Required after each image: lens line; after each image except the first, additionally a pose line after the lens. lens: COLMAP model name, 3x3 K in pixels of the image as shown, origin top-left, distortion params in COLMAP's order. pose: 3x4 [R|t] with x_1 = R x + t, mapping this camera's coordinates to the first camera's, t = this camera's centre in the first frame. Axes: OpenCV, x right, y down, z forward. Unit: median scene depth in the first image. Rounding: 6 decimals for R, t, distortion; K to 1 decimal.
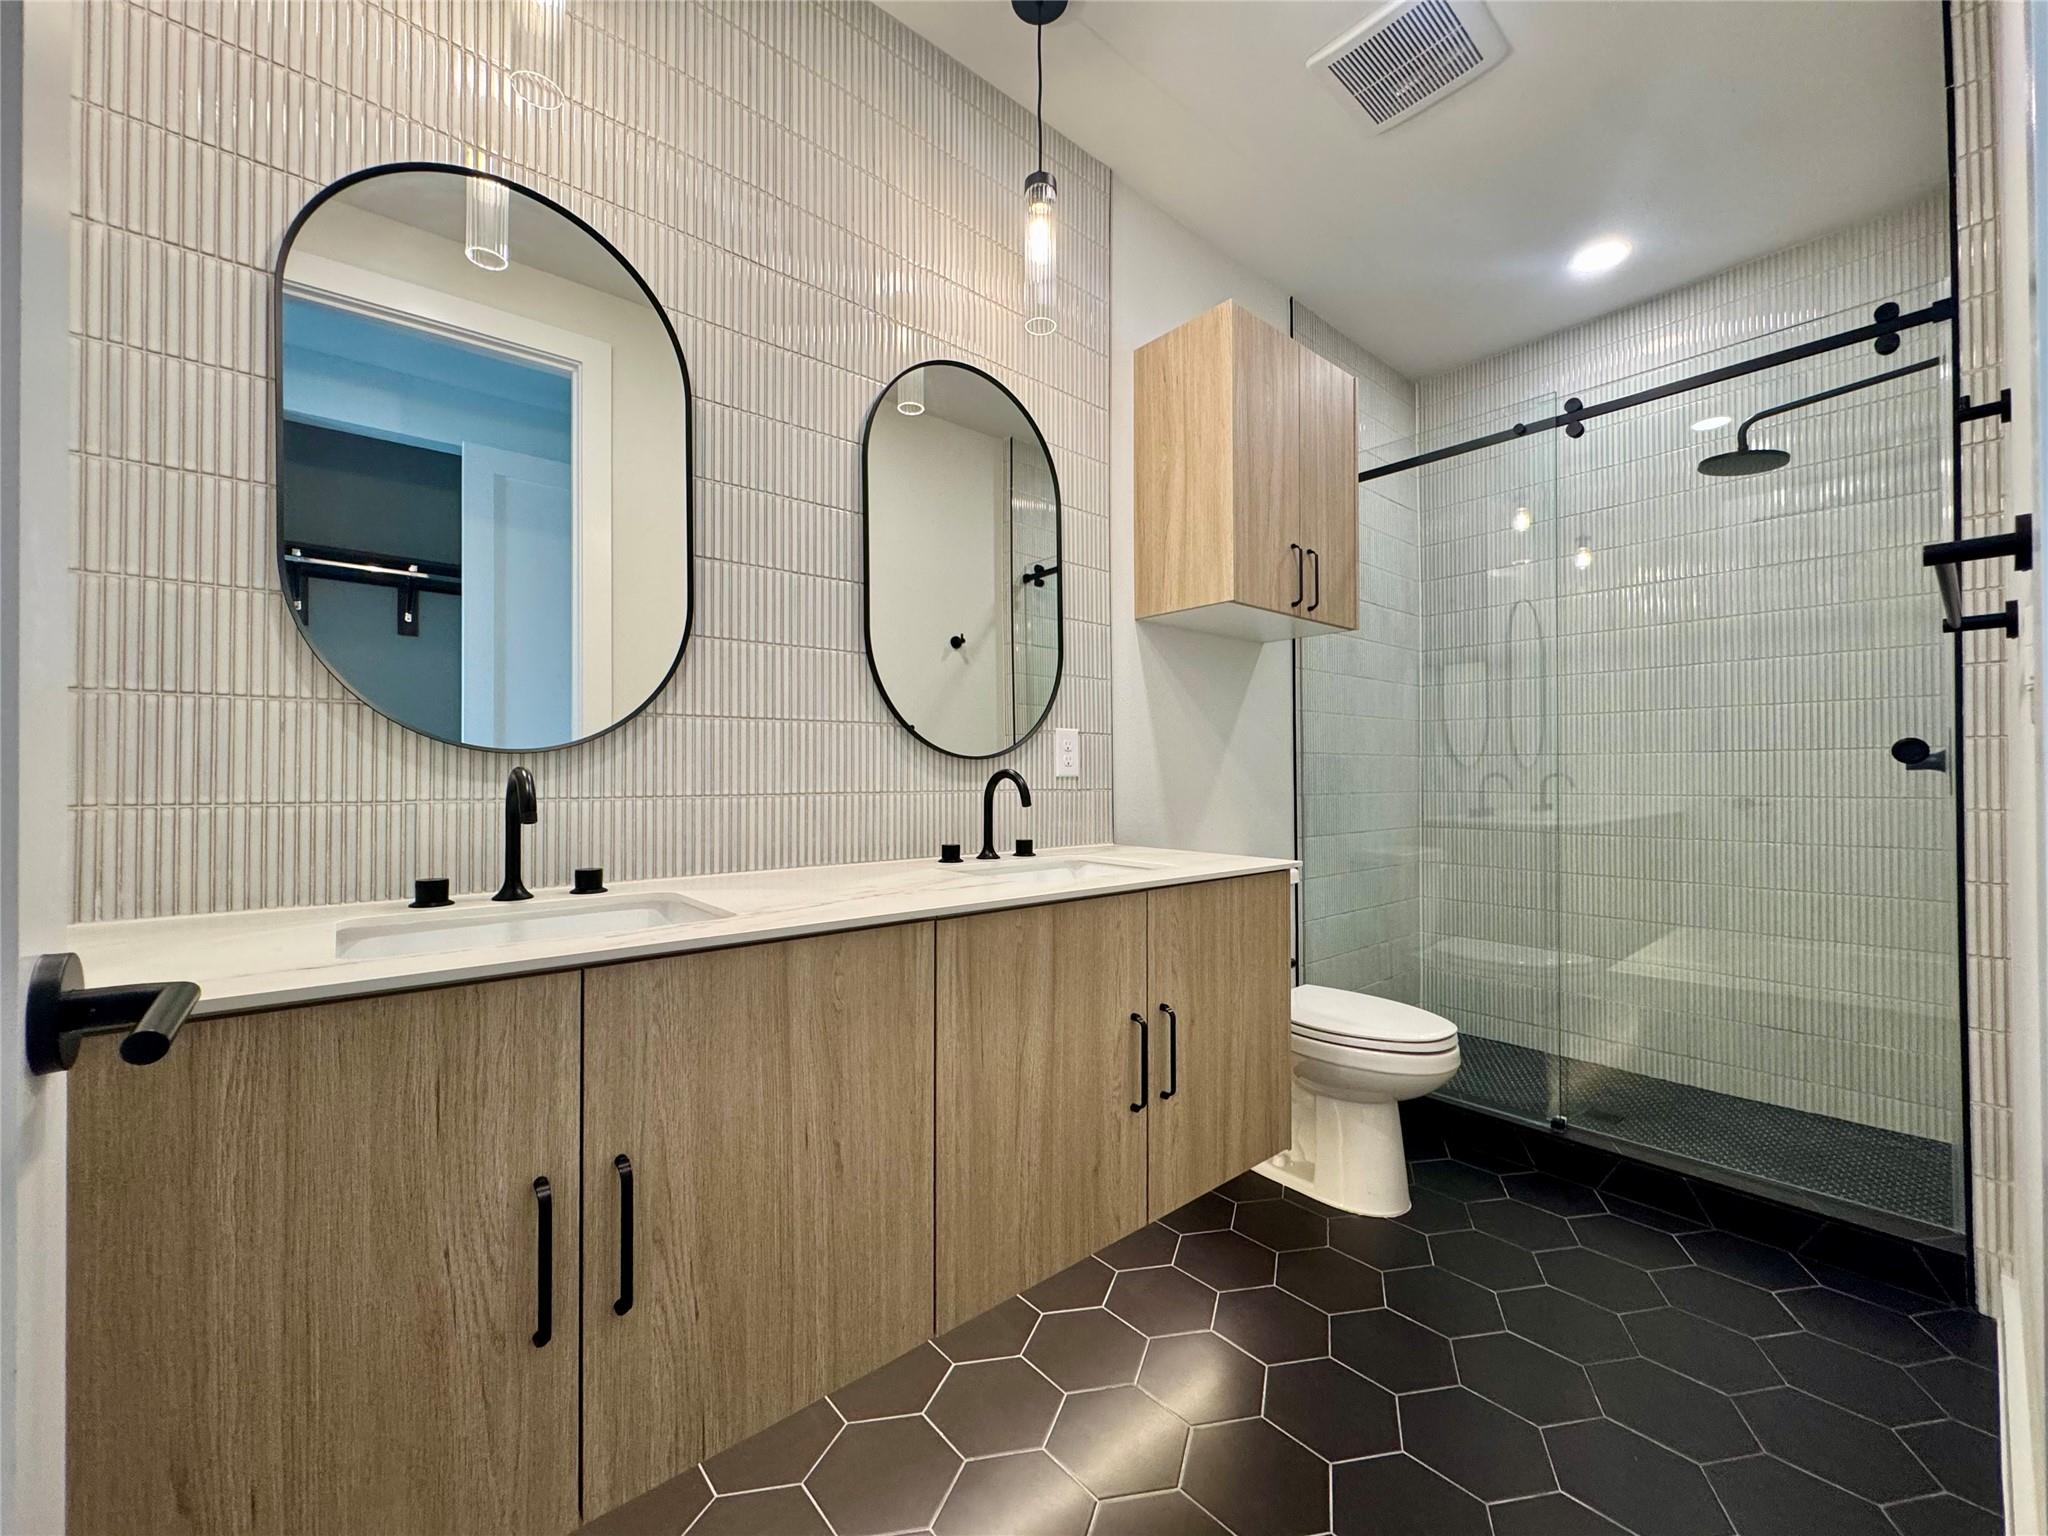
lens RADIAL K [[813.0, 0, 1024.0], [0, 813.0, 768.0], [0, 0, 1]] dist [-0.001483, 0.000395]
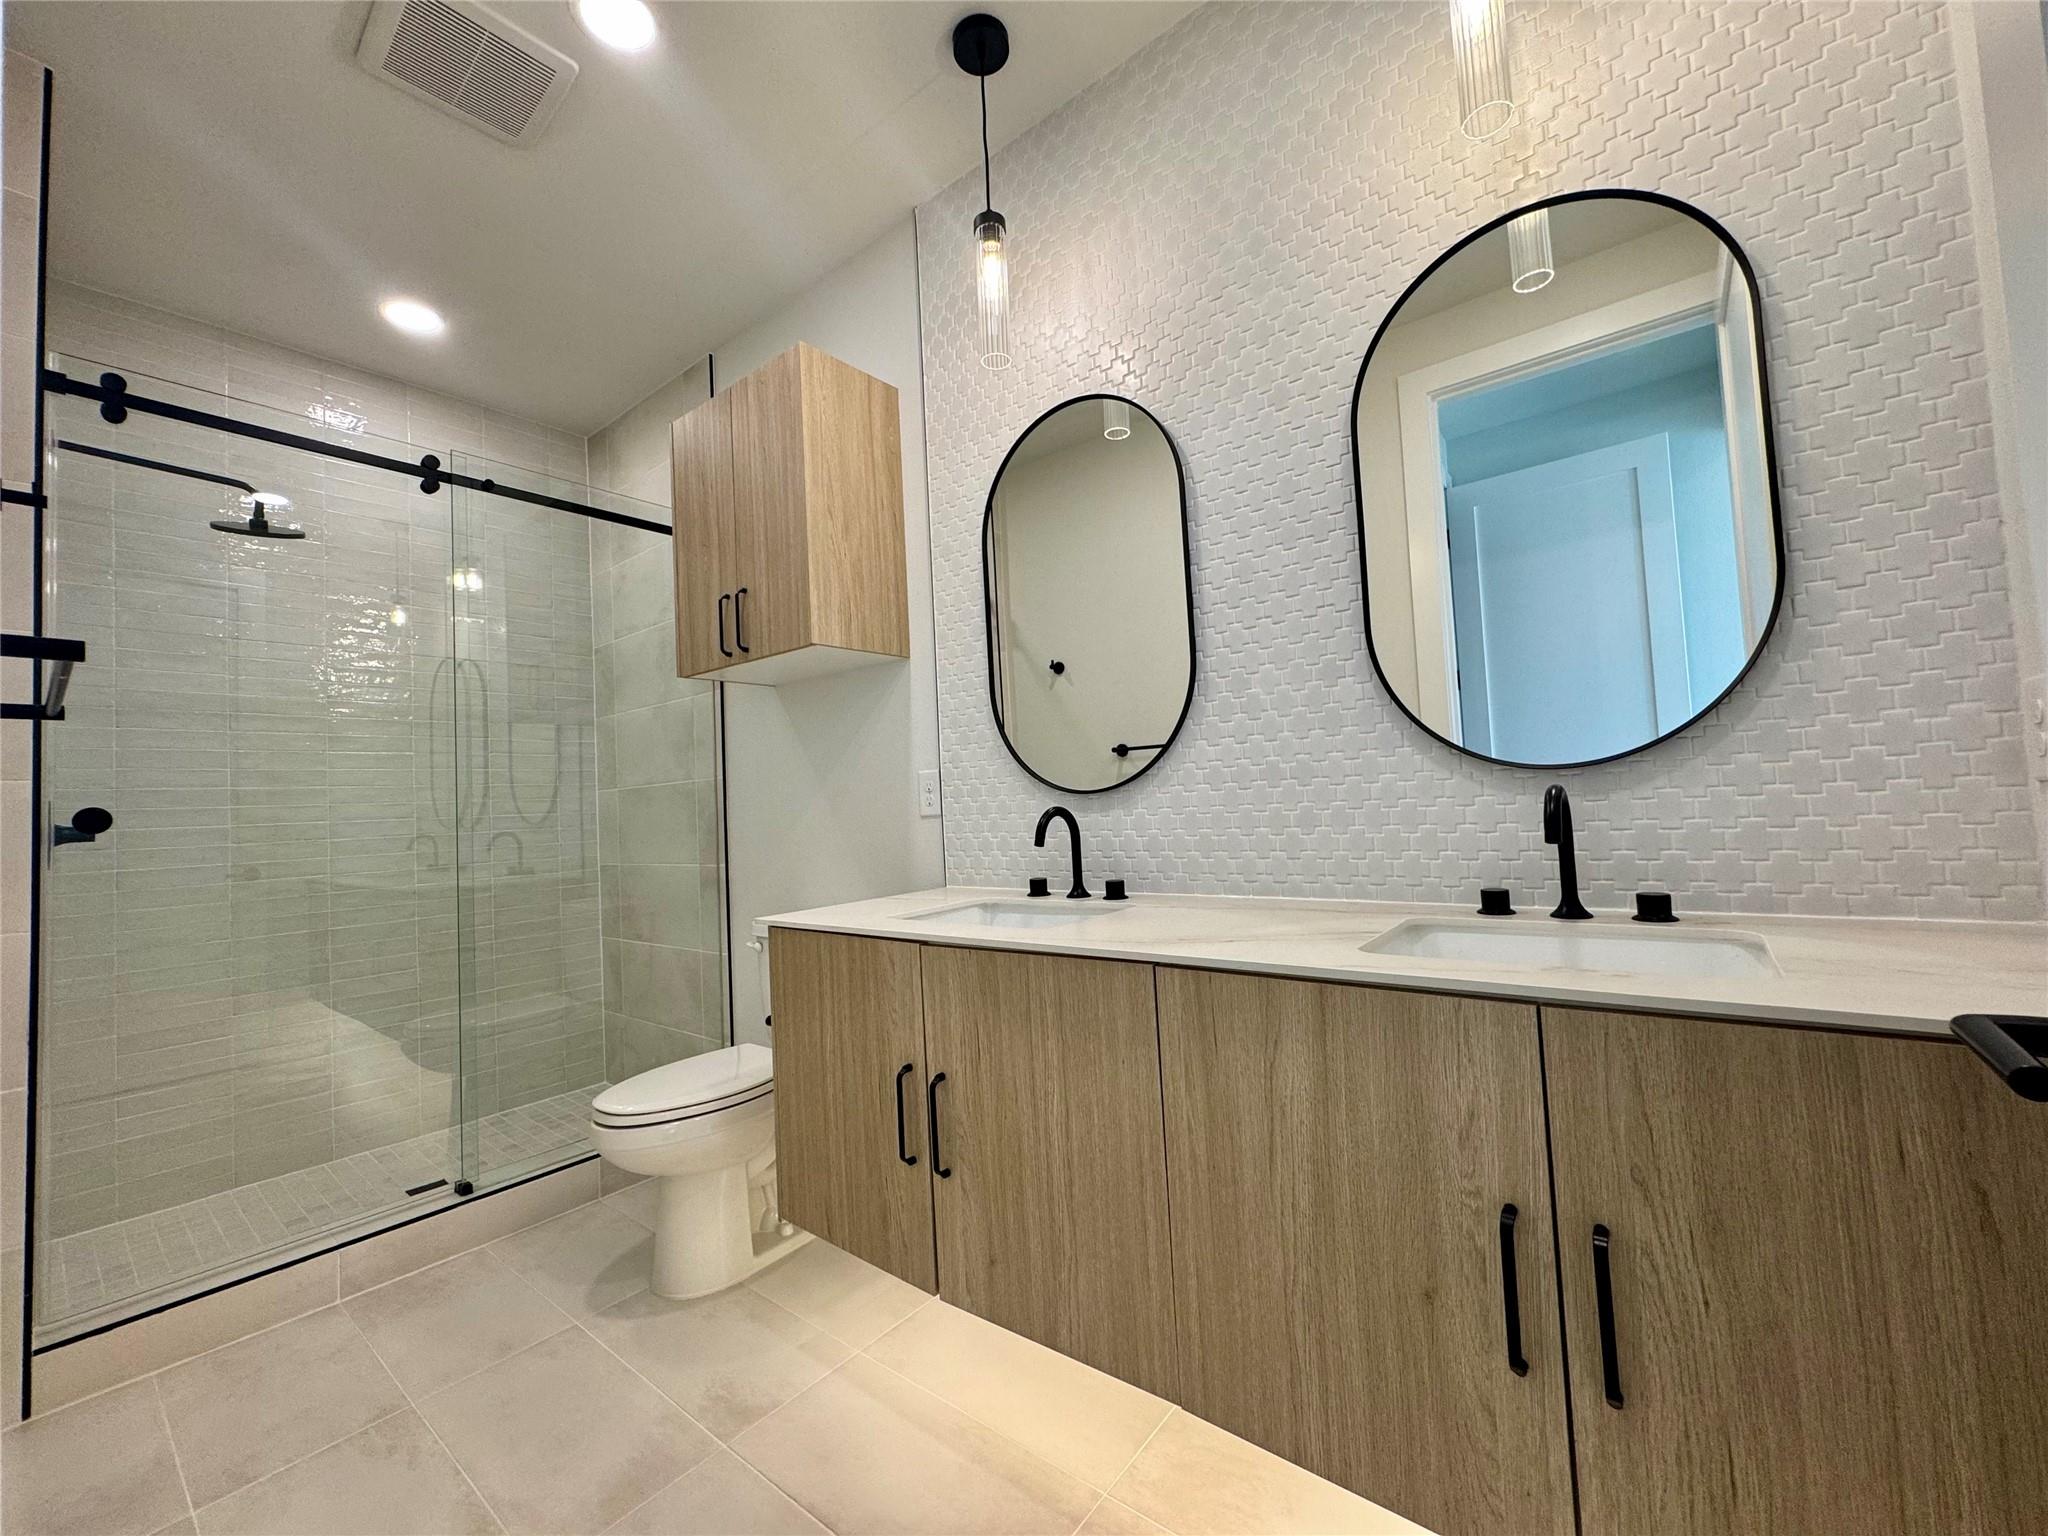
lens RADIAL K [[813.0, 0, 1024.0], [0, 813.0, 768.0], [0, 0, 1]] dist [-0.001483, 0.000395]
pose [[0.190769, -0.062574, -0.979639, 0.806070], [0.051281, 0.997239, -0.053712, 0.006424], [0.980295, -0.039990, 0.193451, 0.683469]]
